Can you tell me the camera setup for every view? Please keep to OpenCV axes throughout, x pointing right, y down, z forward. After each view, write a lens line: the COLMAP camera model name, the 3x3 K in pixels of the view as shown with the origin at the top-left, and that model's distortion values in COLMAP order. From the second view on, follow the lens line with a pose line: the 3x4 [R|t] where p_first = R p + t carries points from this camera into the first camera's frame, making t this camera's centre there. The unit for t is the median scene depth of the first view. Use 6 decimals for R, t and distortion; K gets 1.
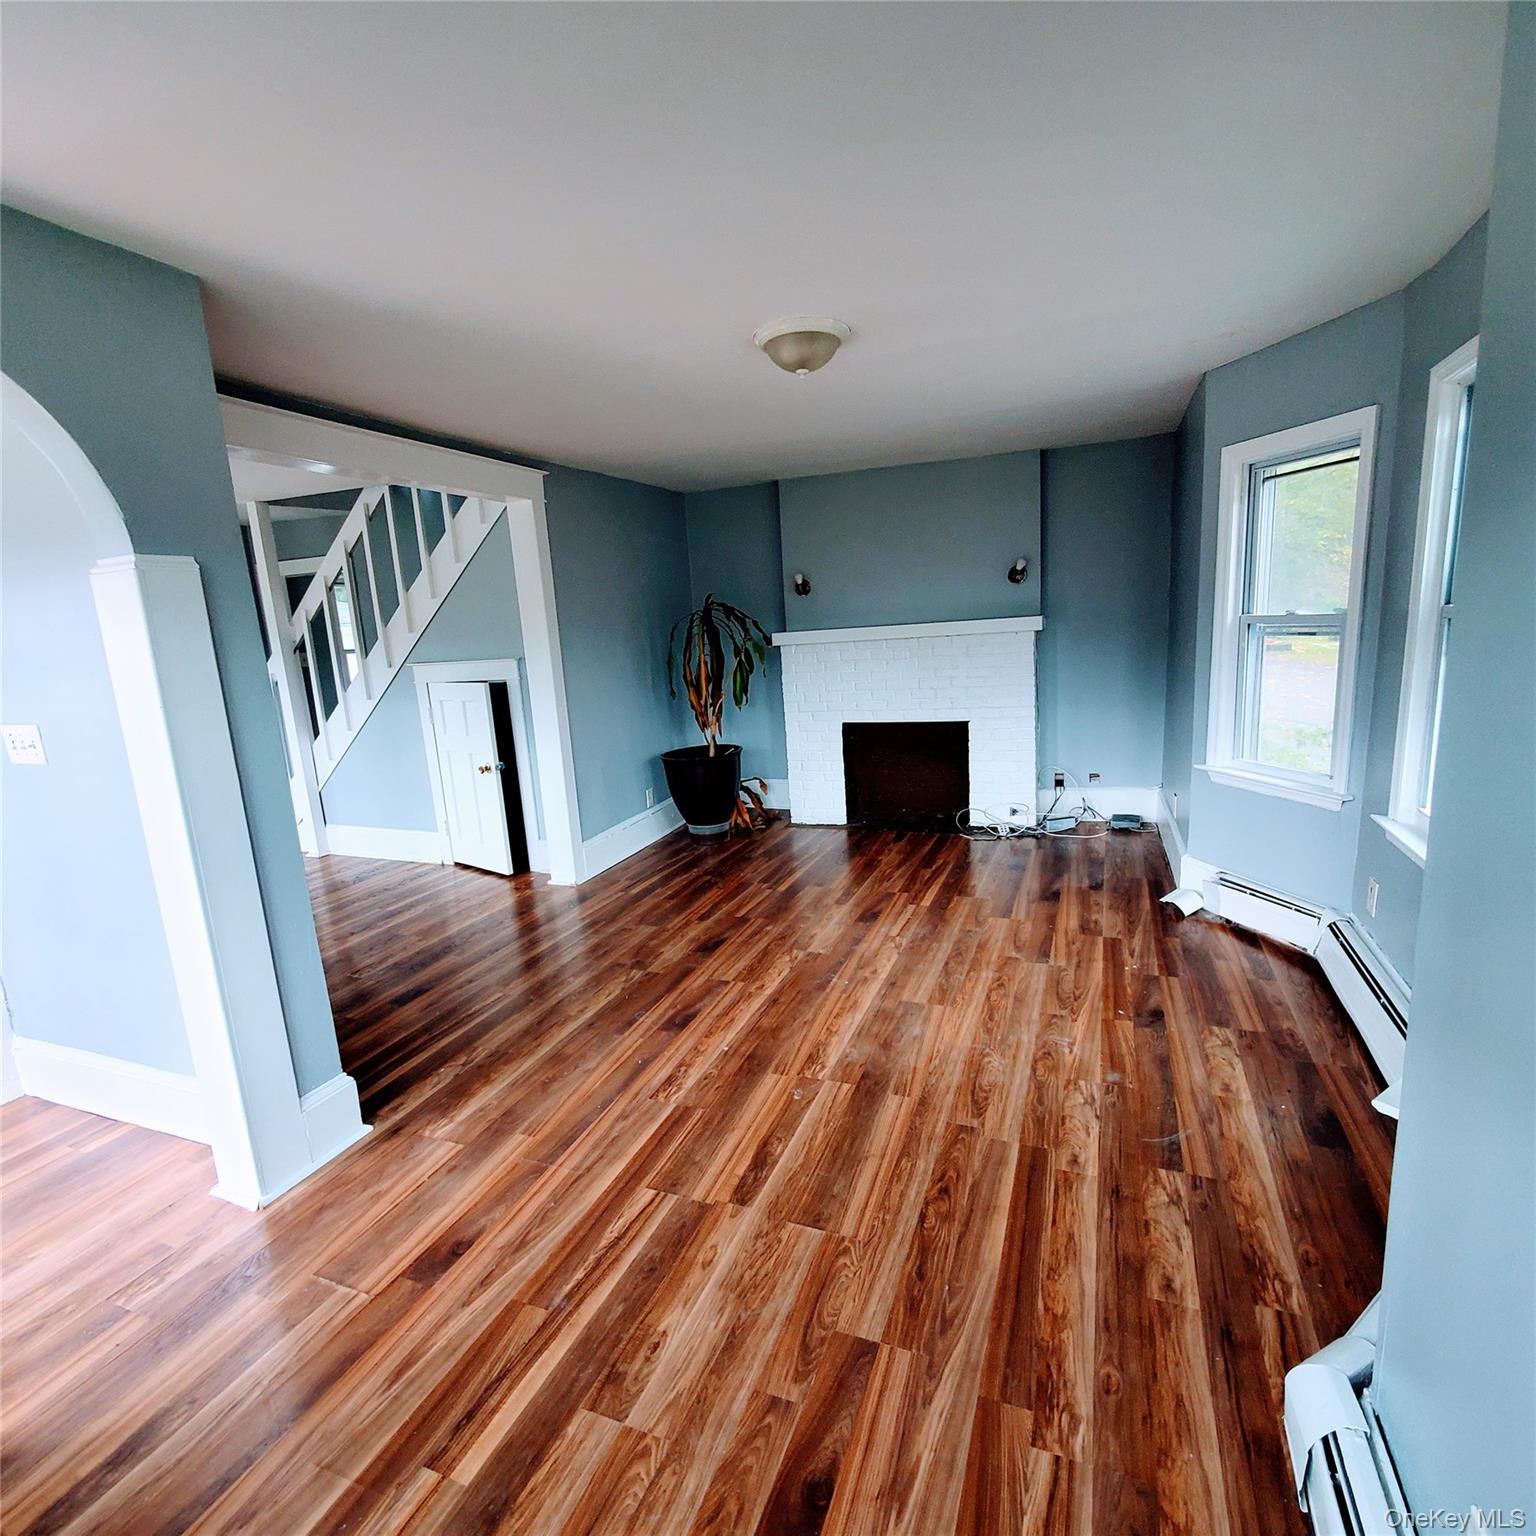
lens RADIAL K [[812.2, 0, 771.7], [0, 812.2, 770.9], [0, 0, 1]] dist [0.003871, -0.002377]
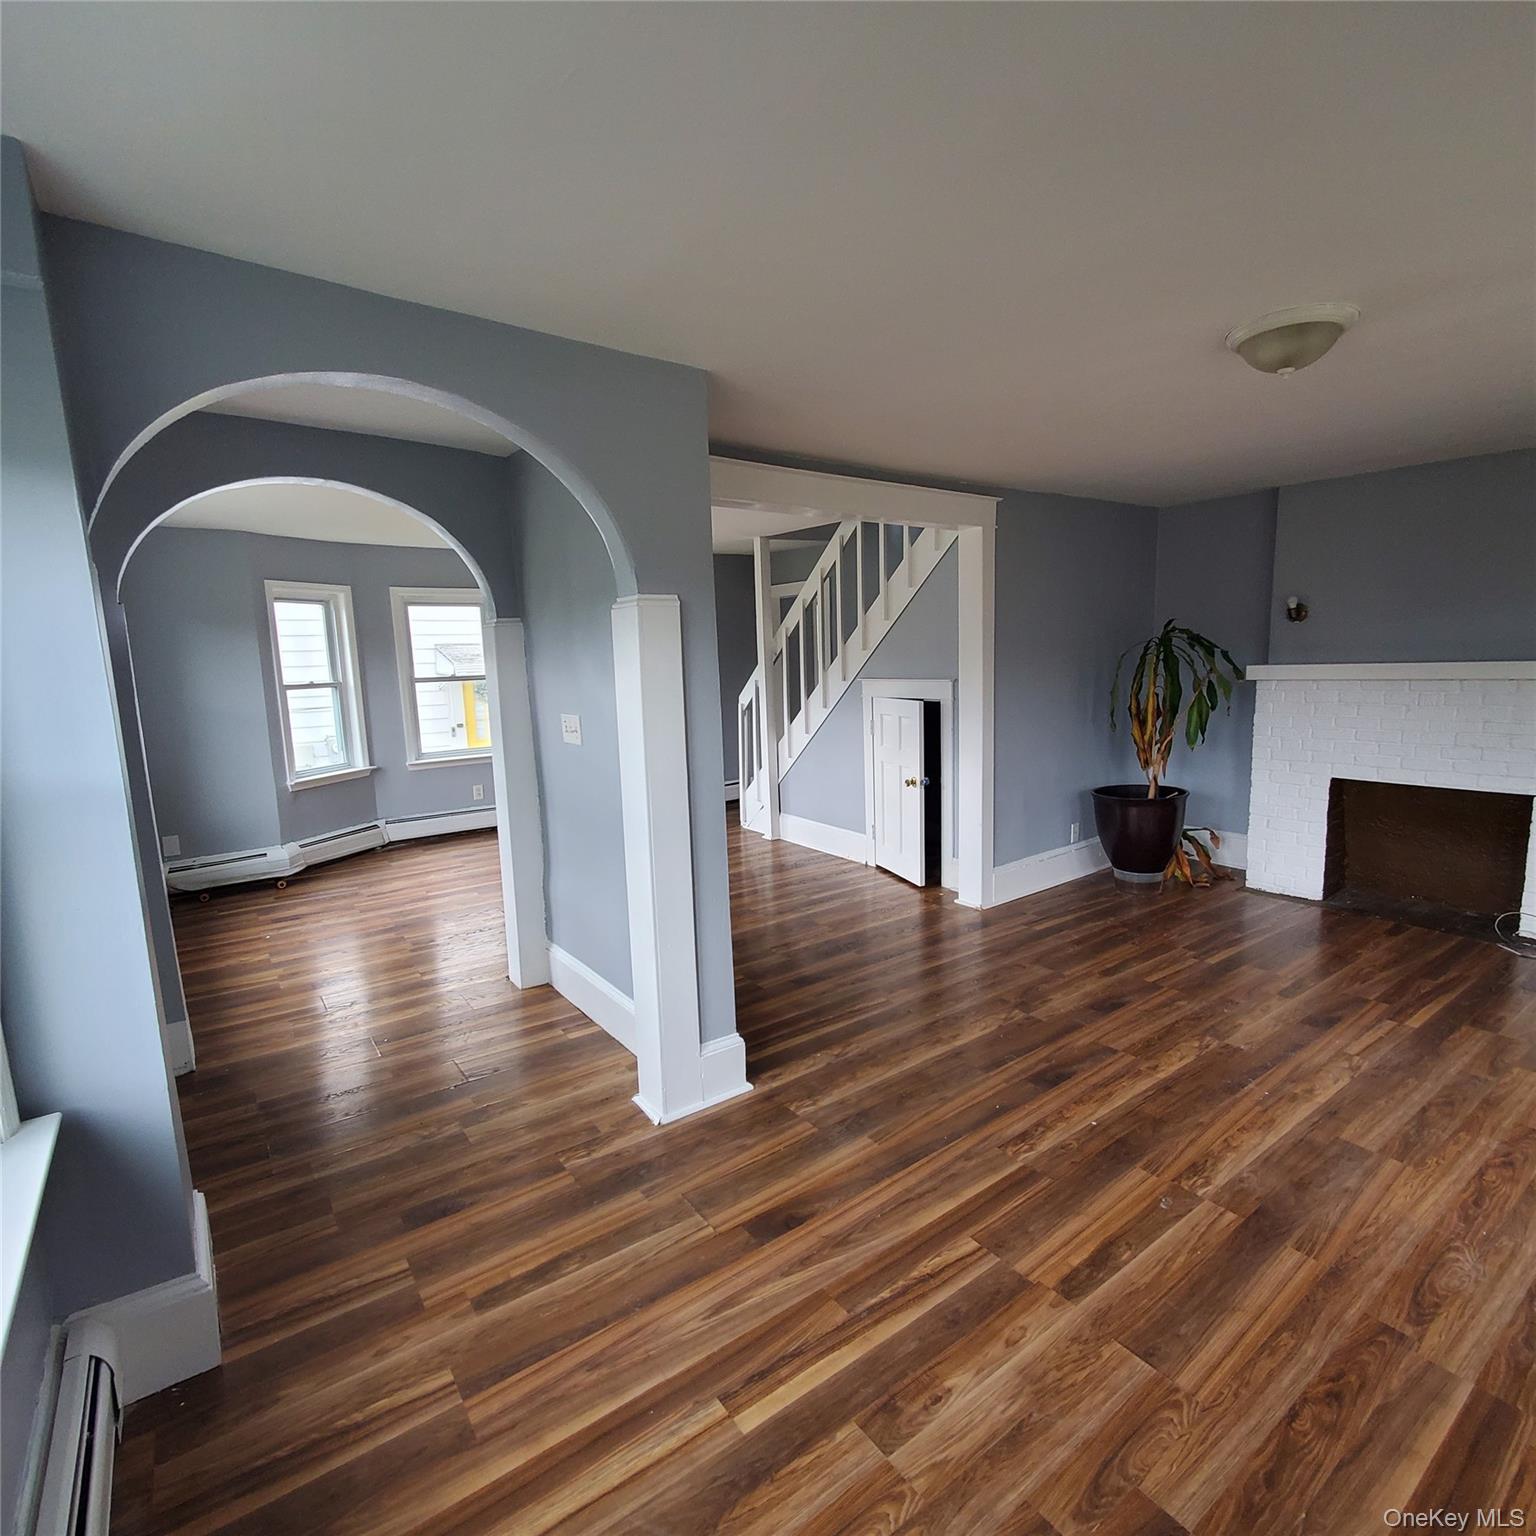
lens RADIAL K [[812.2, 0, 772.9], [0, 812.2, 772.7], [0, 0, 1]] dist [0.003871, -0.002377]
pose [[0.848465, 0.113708, -0.516893, 0.052000], [-0.121094, 0.992449, 0.019550, -0.019014], [0.515212, 0.046005, 0.855827, 0.009608]]
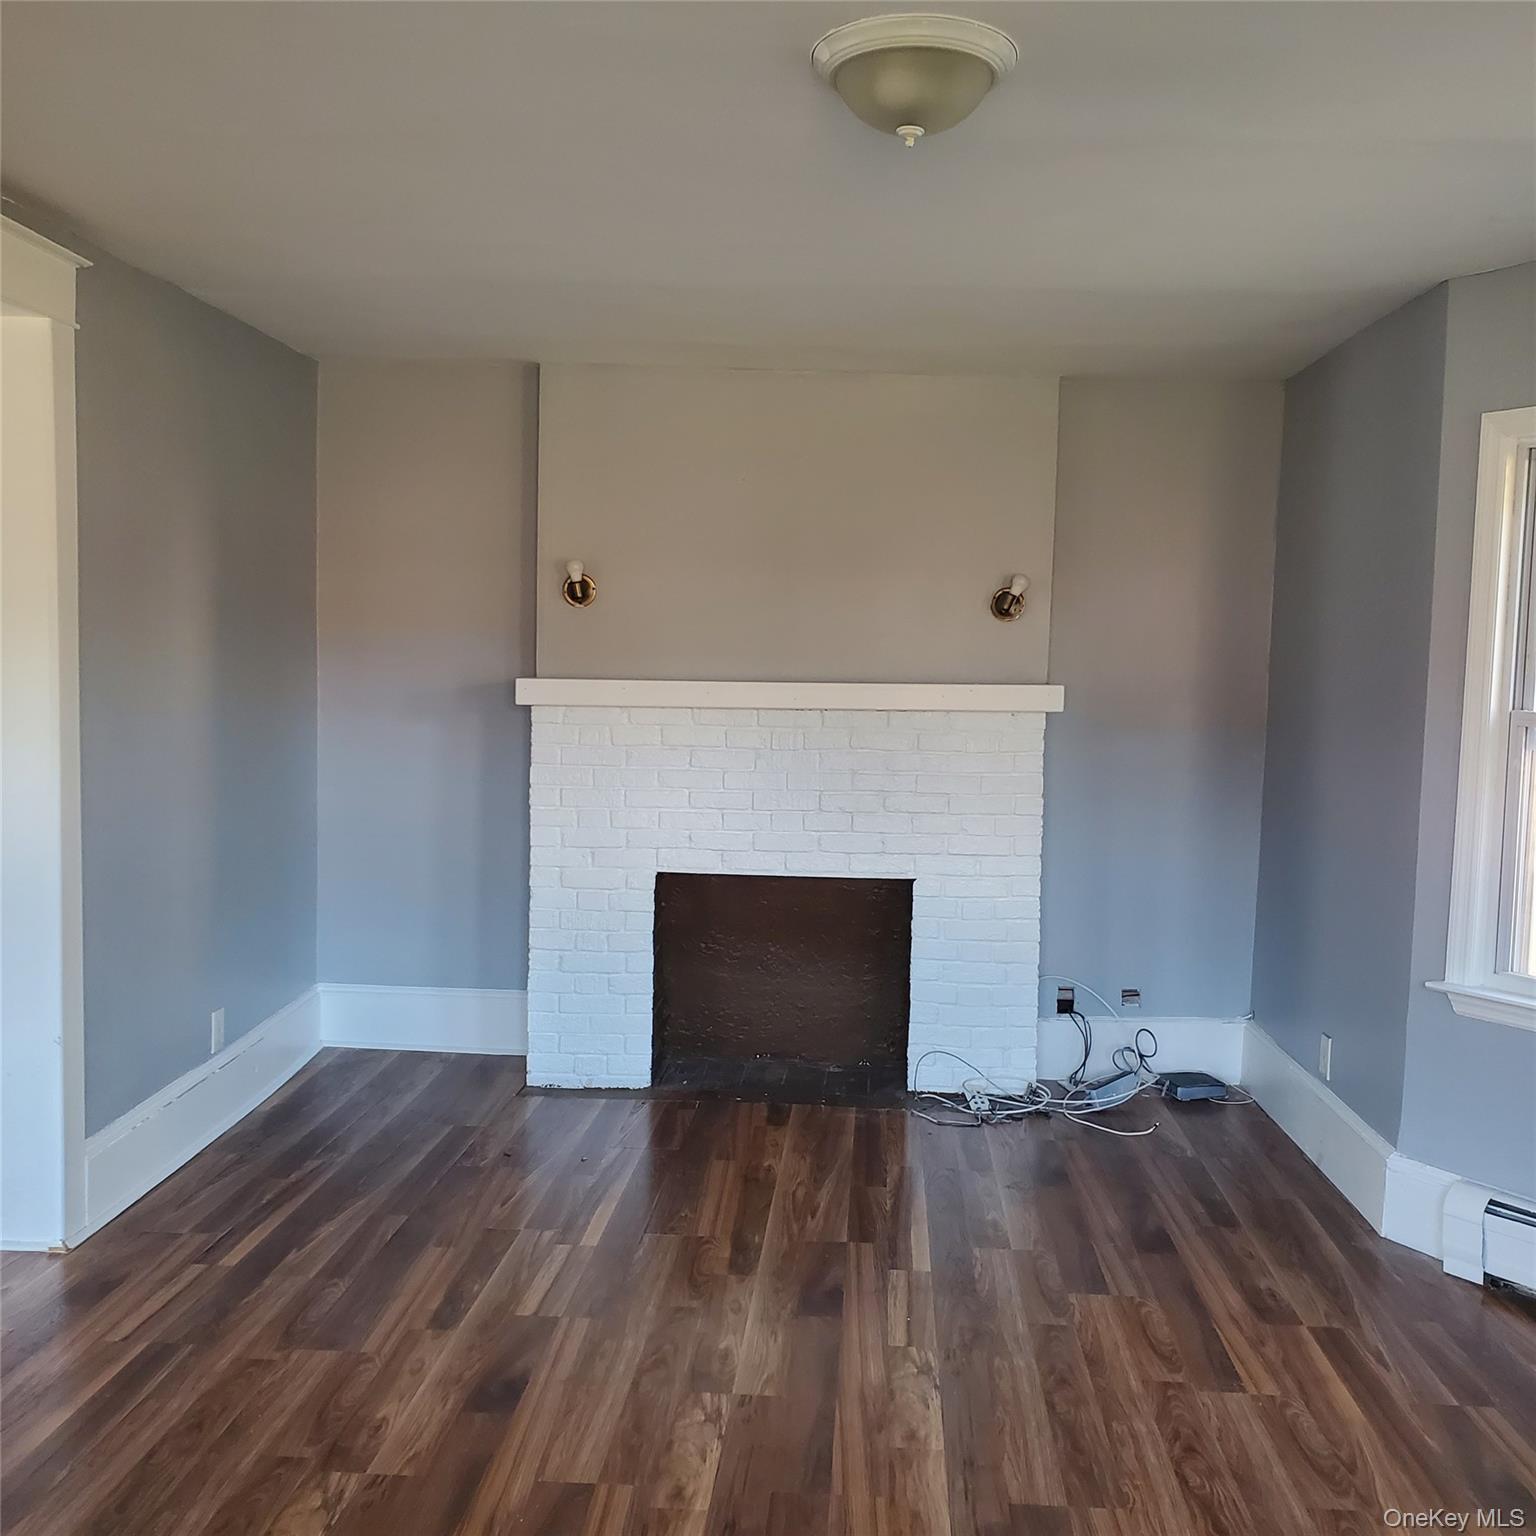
lens RADIAL K [[1580.7, 0, 776.0], [0, 1580.7, 769.1], [0, 0, 1]] dist [0.020137, 0.000000]
pose [[0.945749, 0.060340, 0.319247, -0.233529], [-0.019811, 0.991484, -0.128711, -0.002751], [-0.324295, 0.115404, 0.938890, 0.152492]]
